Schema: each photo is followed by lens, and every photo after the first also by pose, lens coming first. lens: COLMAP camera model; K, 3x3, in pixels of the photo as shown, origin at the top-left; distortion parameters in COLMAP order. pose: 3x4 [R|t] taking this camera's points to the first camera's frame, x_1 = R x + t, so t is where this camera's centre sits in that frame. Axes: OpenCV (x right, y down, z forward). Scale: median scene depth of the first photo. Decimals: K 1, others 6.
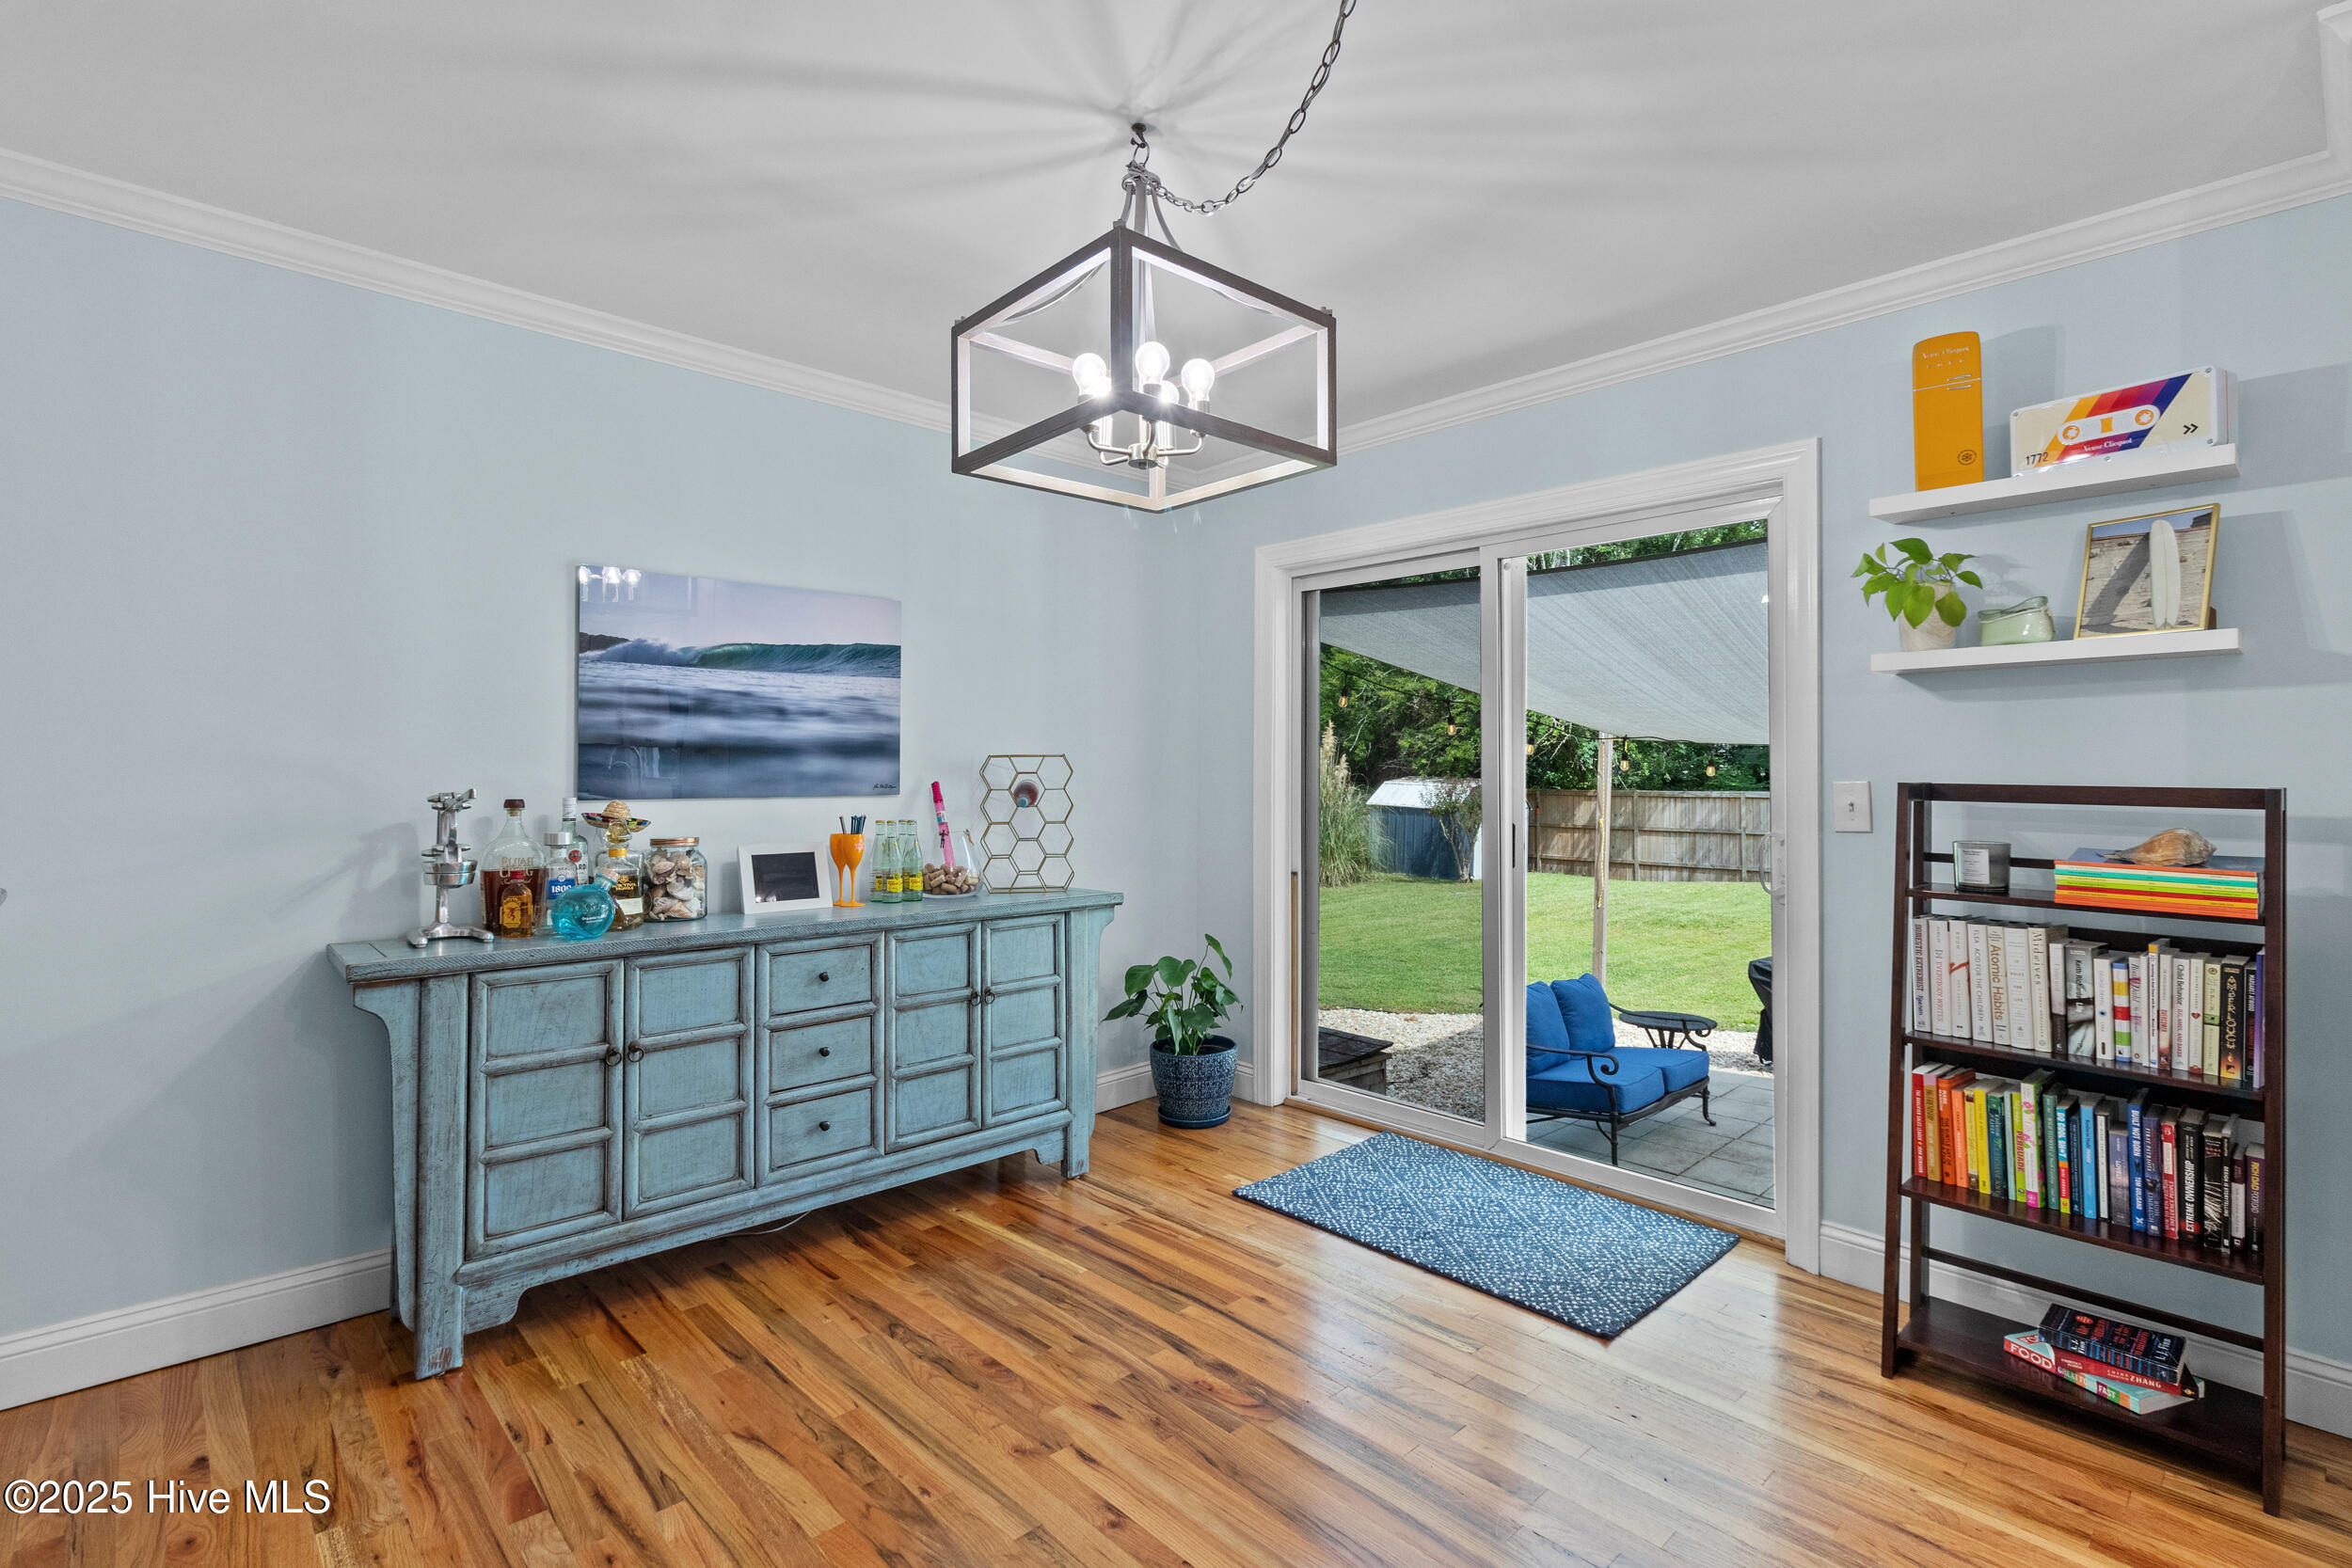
lens RADIAL K [[1098.2, 0, 1205.9], [0, 1098.2, 755.0], [0, 0, 1]] dist [0.001143, 0.000292]
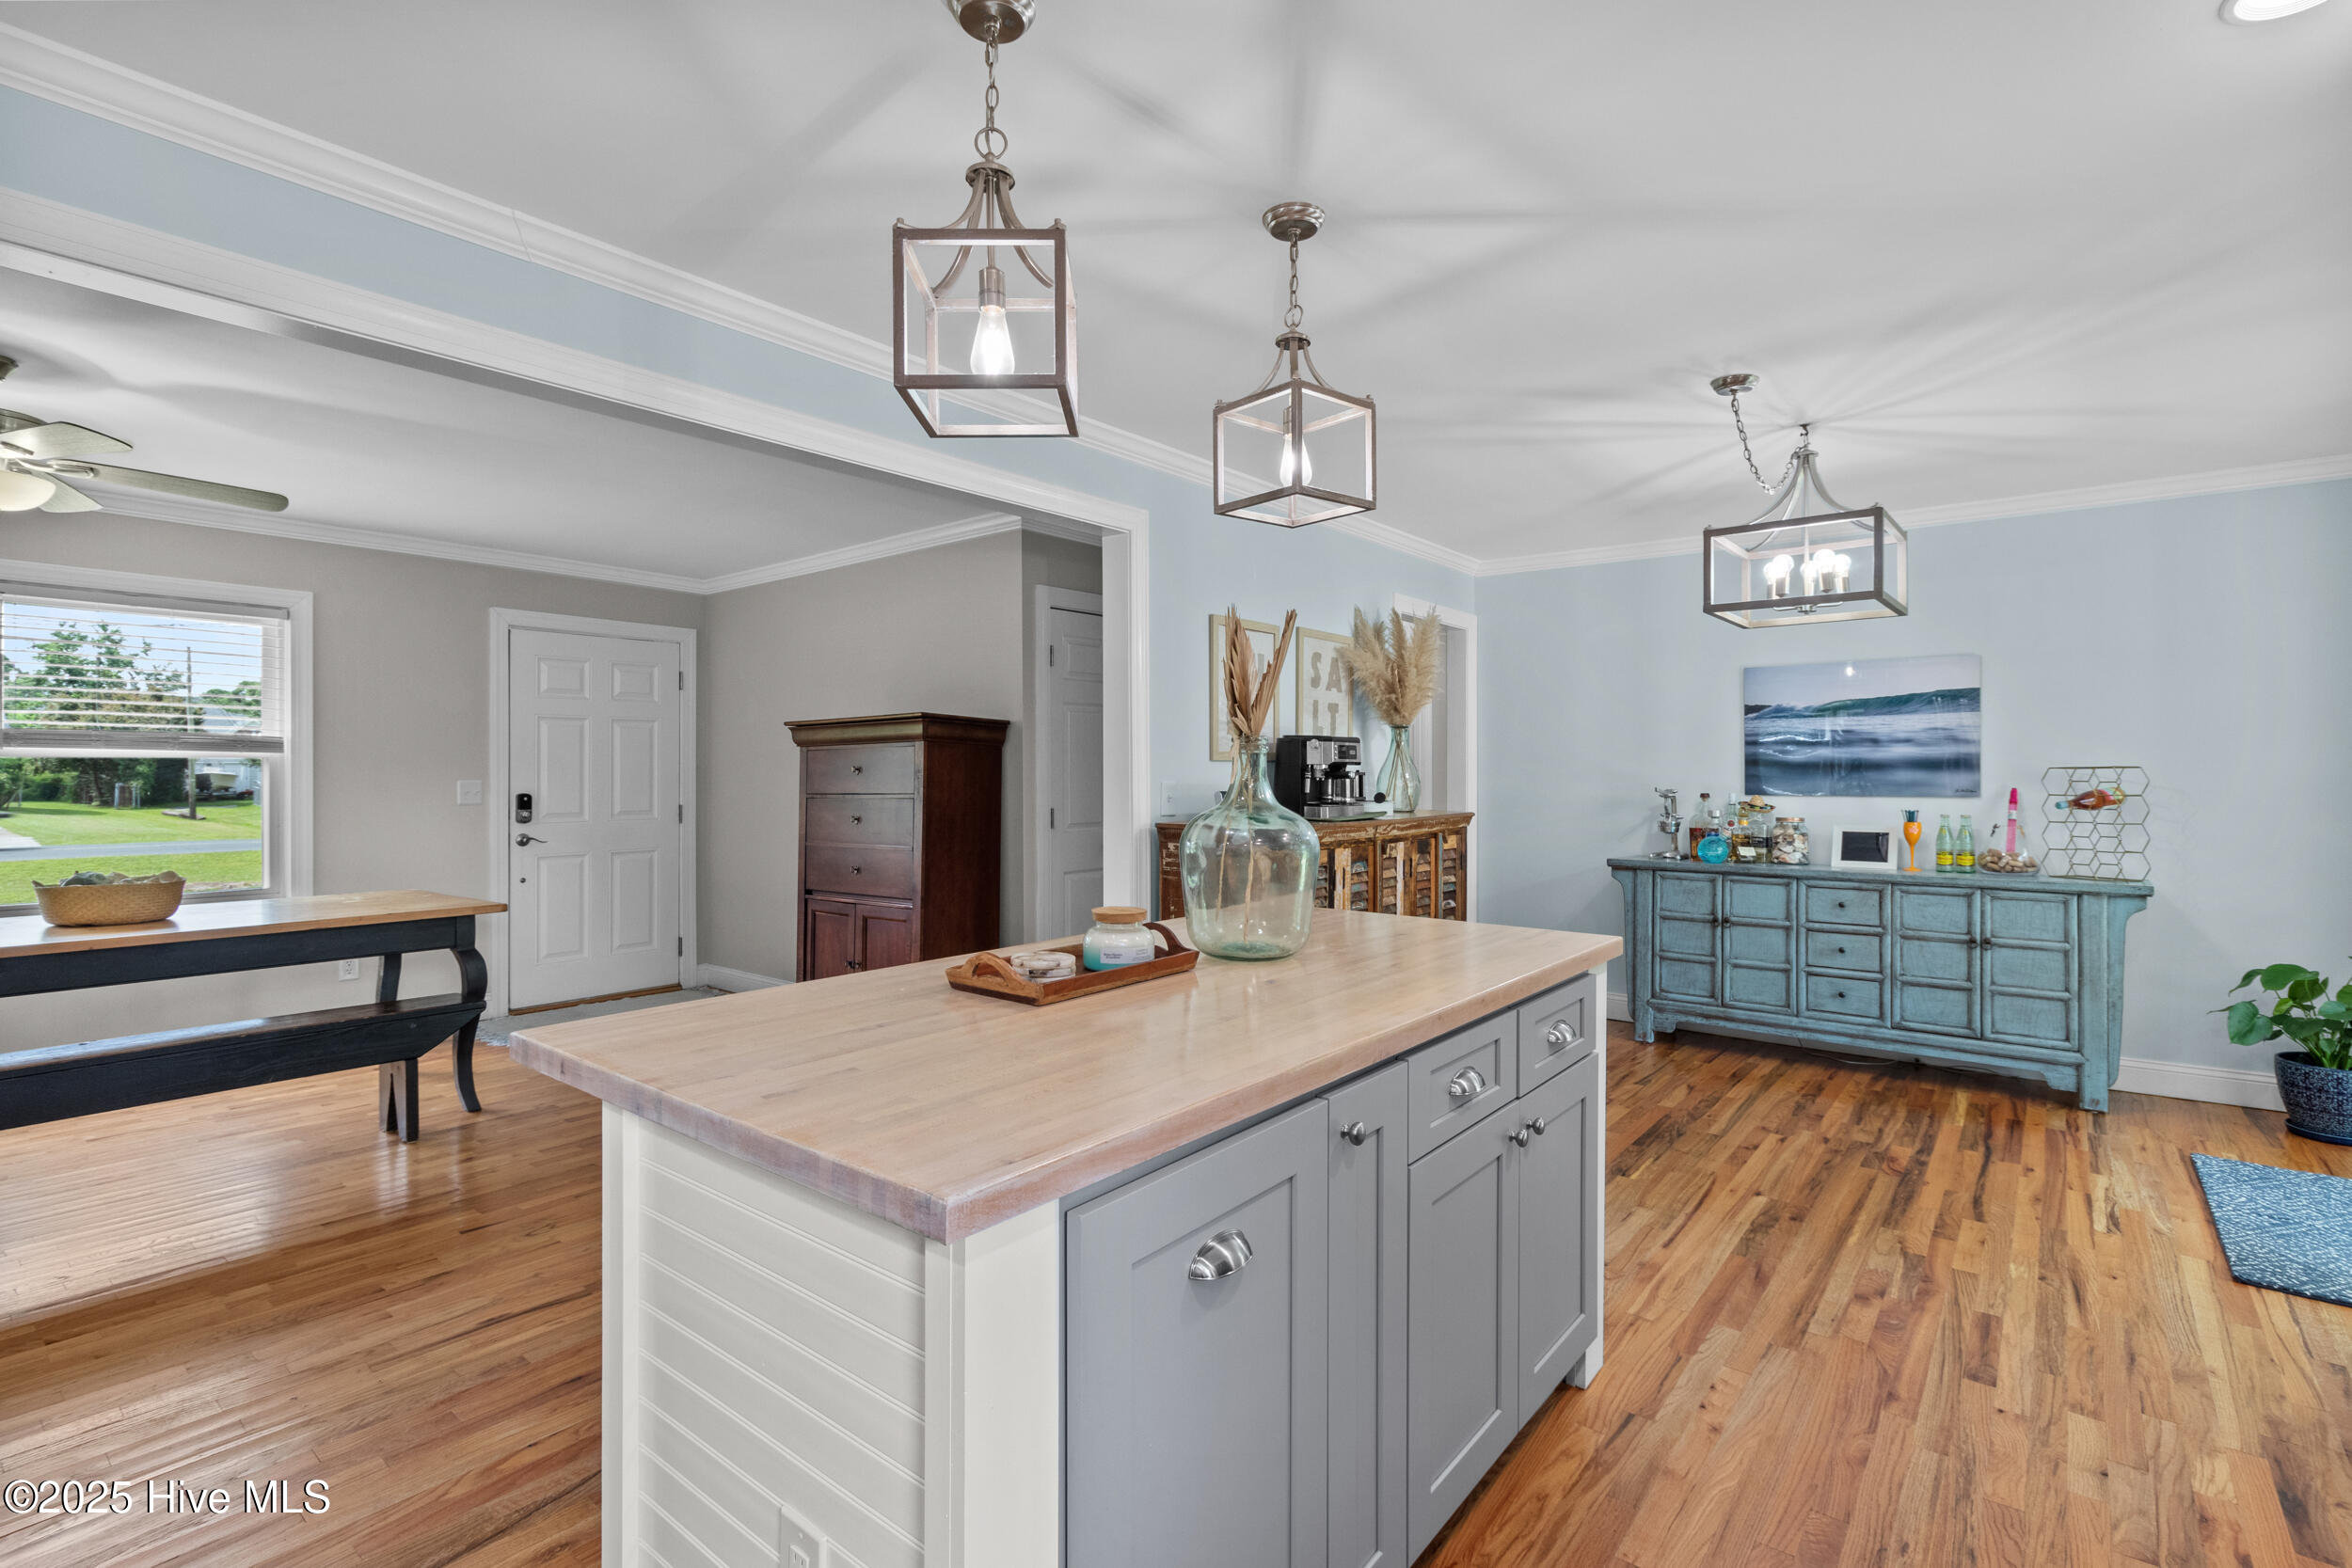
lens RADIAL K [[1084.5, 0, 1176.0], [0, 1084.5, 784.0], [0, 0, 1]] dist [0.001812, 0.000259]
pose [[0.128115, 0.009287, -0.991716, 1.104112], [0.012903, 0.999856, 0.011031, -0.009583], [0.991675, -0.014209, 0.127976, -0.190701]]
